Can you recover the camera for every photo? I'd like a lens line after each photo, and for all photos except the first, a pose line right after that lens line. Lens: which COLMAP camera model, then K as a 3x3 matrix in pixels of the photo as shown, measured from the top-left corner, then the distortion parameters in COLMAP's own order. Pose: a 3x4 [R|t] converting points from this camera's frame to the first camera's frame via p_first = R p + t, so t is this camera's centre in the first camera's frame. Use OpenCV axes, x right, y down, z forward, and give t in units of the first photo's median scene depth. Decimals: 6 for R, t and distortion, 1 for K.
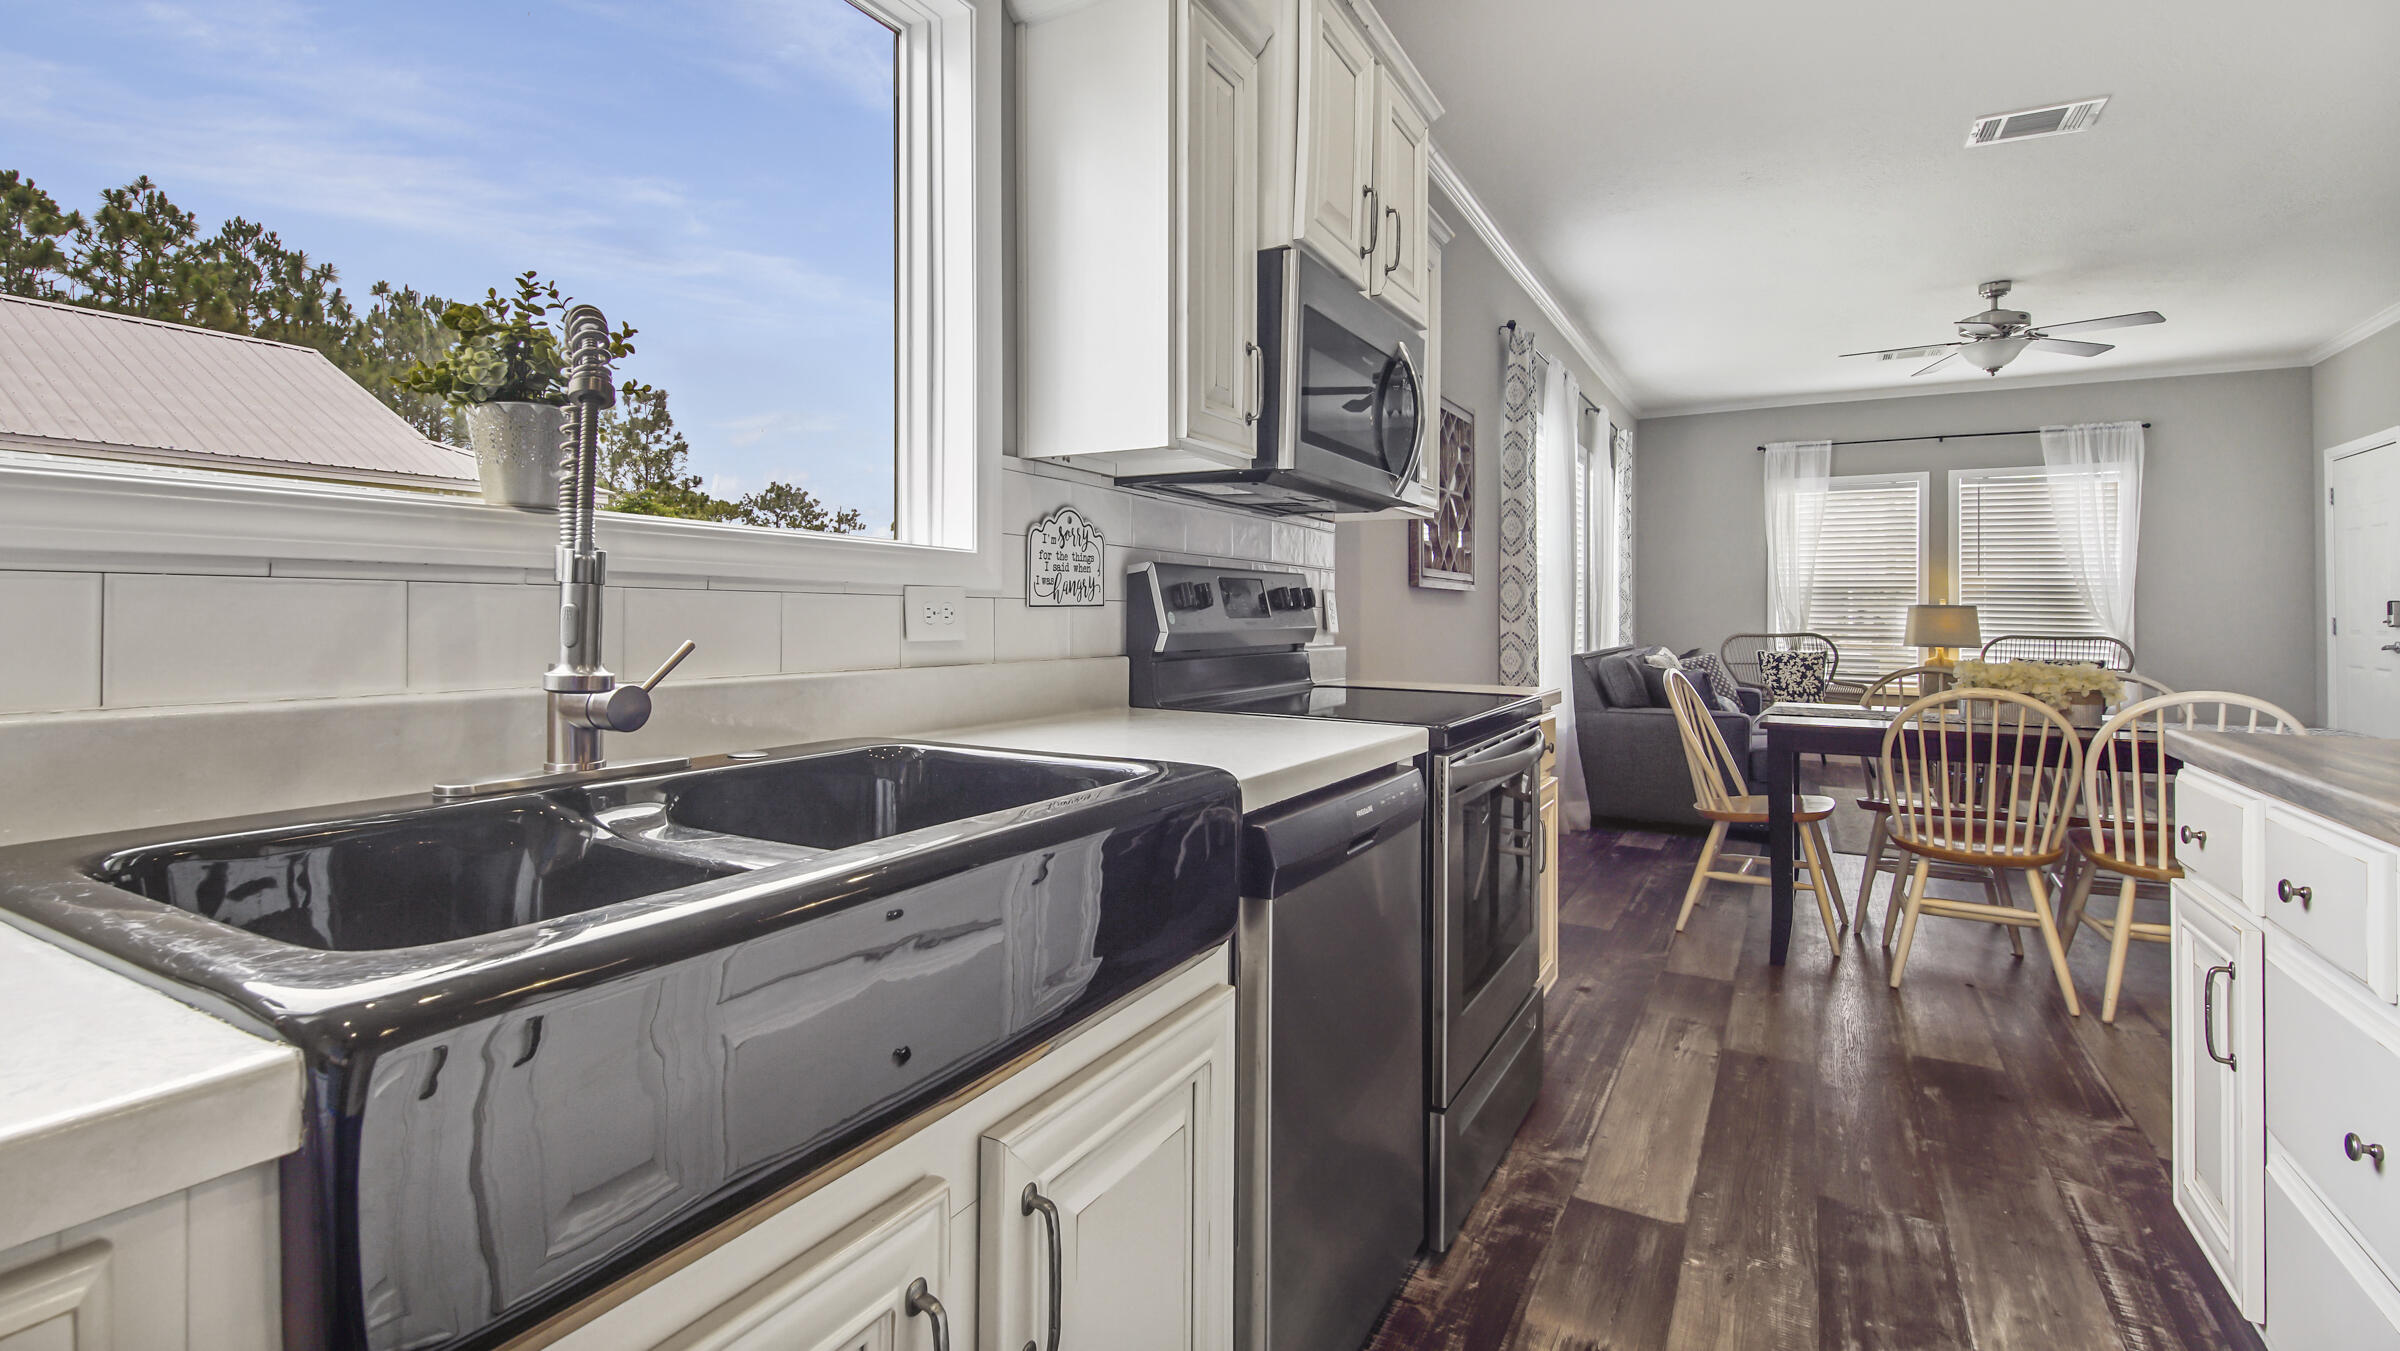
lens RADIAL K [[1090.8, 0, 1211.4], [0, 1090.8, 621.4], [0, 0, 1]] dist [0.022535, -0.009276]
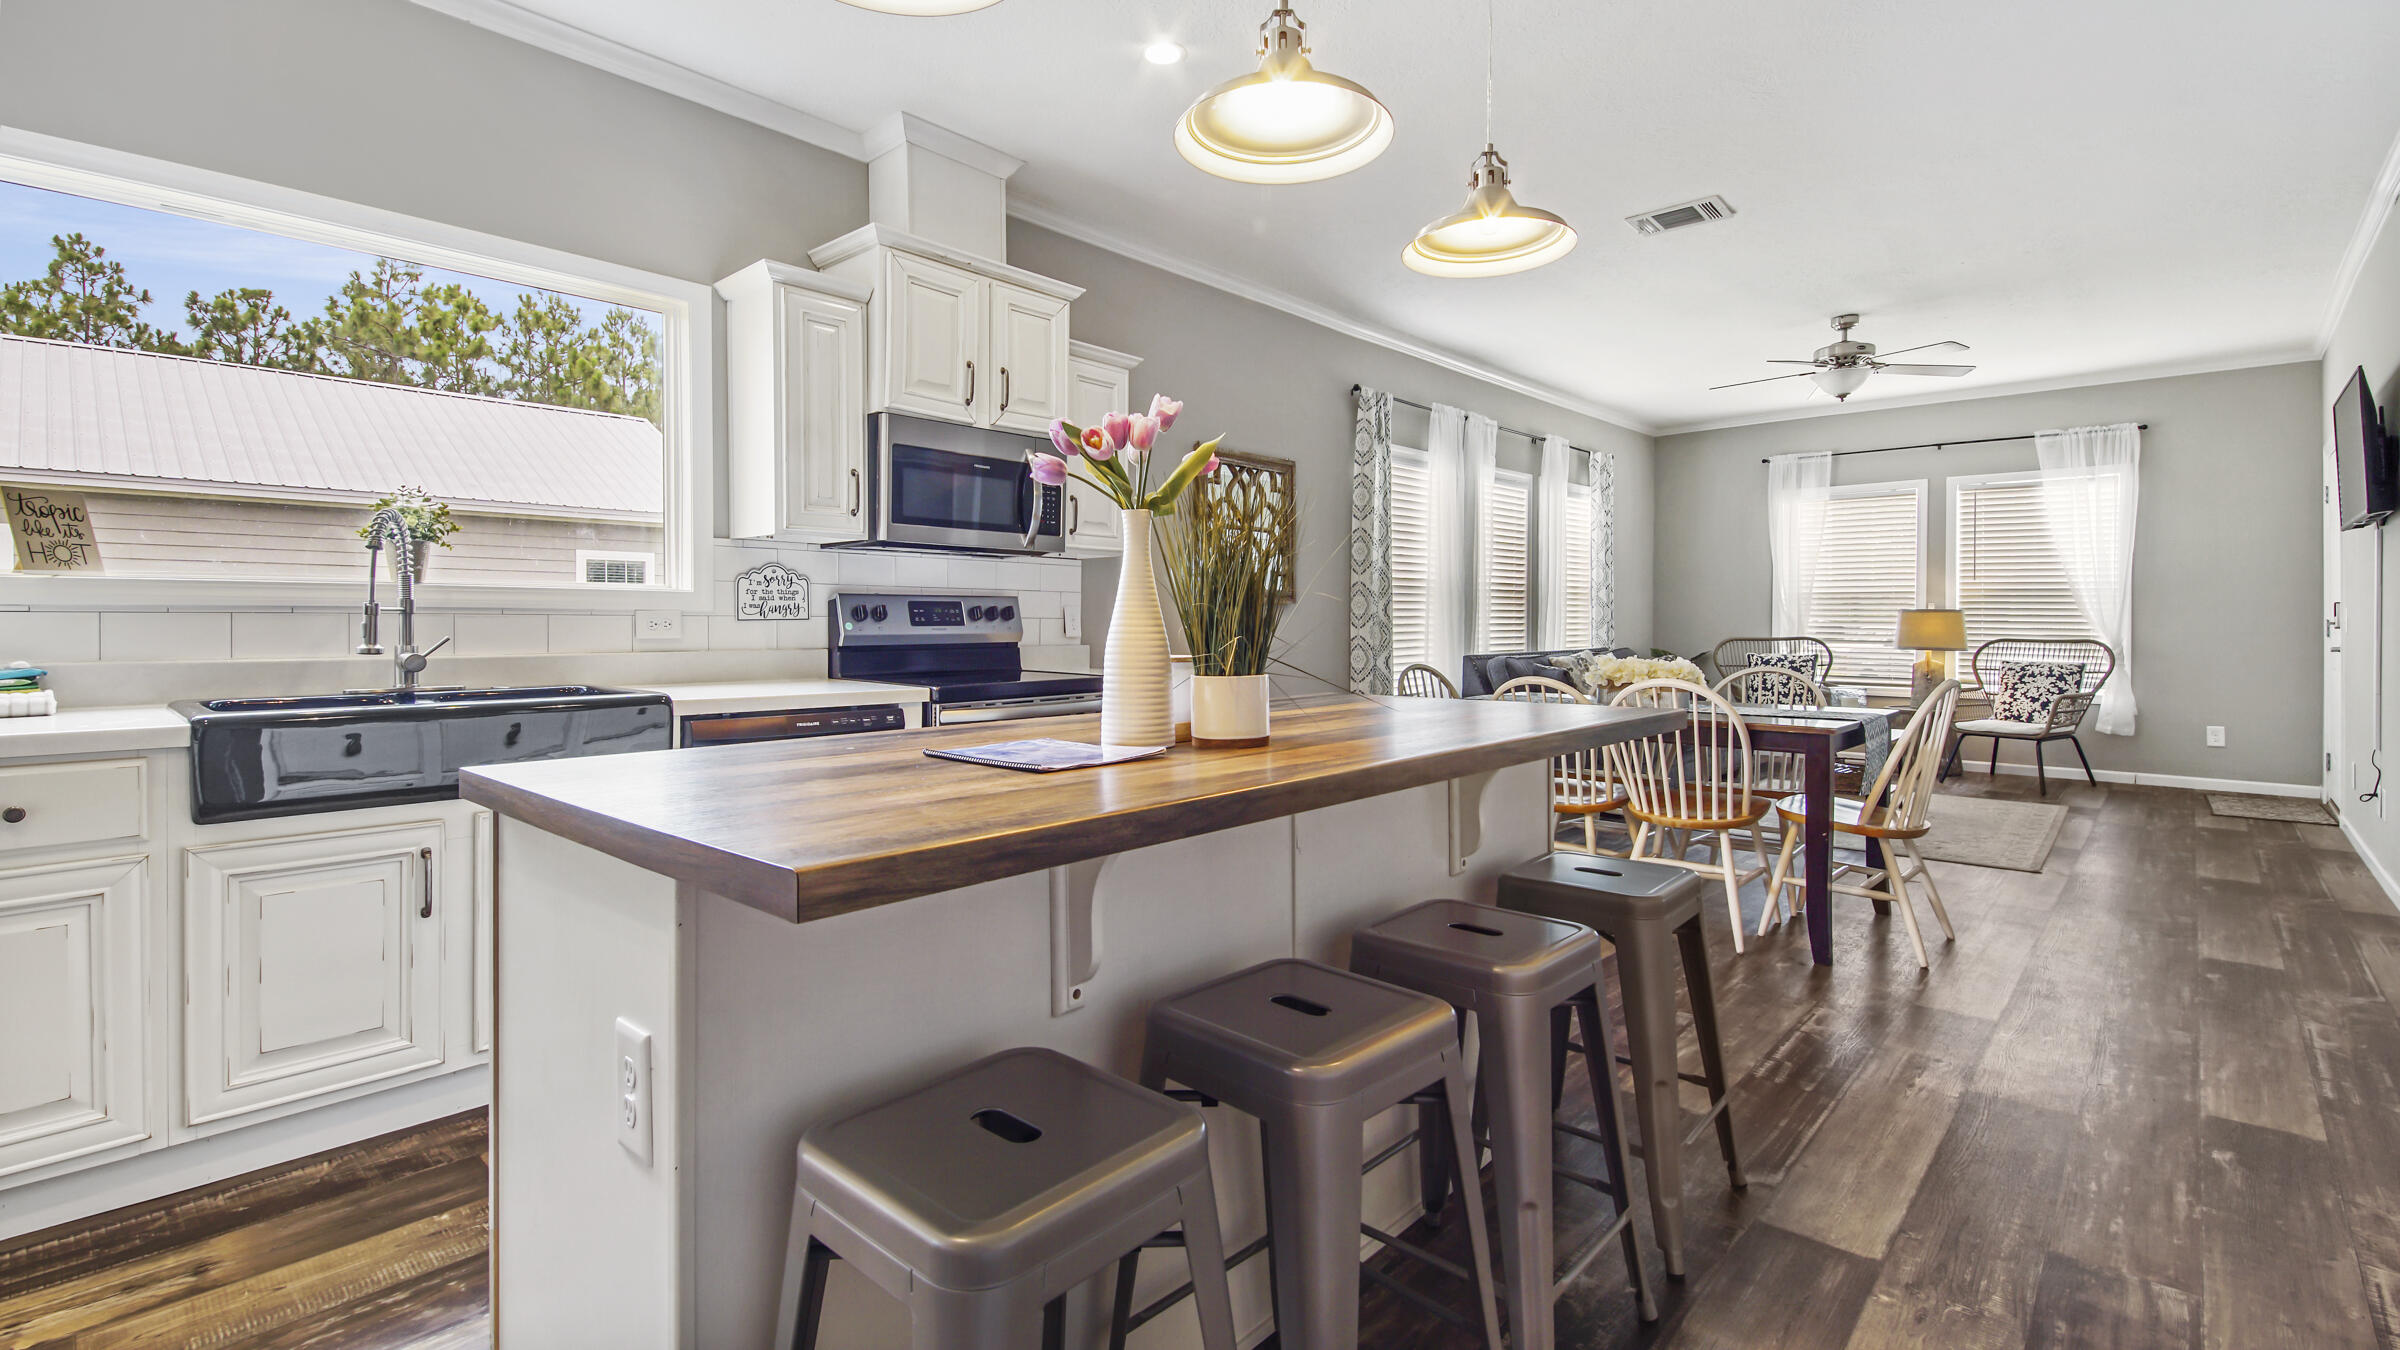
lens RADIAL K [[1090.8, 0, 1233.9], [0, 1090.8, 614.3], [0, 0, 1]] dist [0.022535, -0.009276]
pose [[0.975790, -0.012669, -0.218341, 0.945958], [0.008631, 0.999774, -0.019436, 0.015159], [0.218538, 0.017081, 0.975679, -0.495678]]
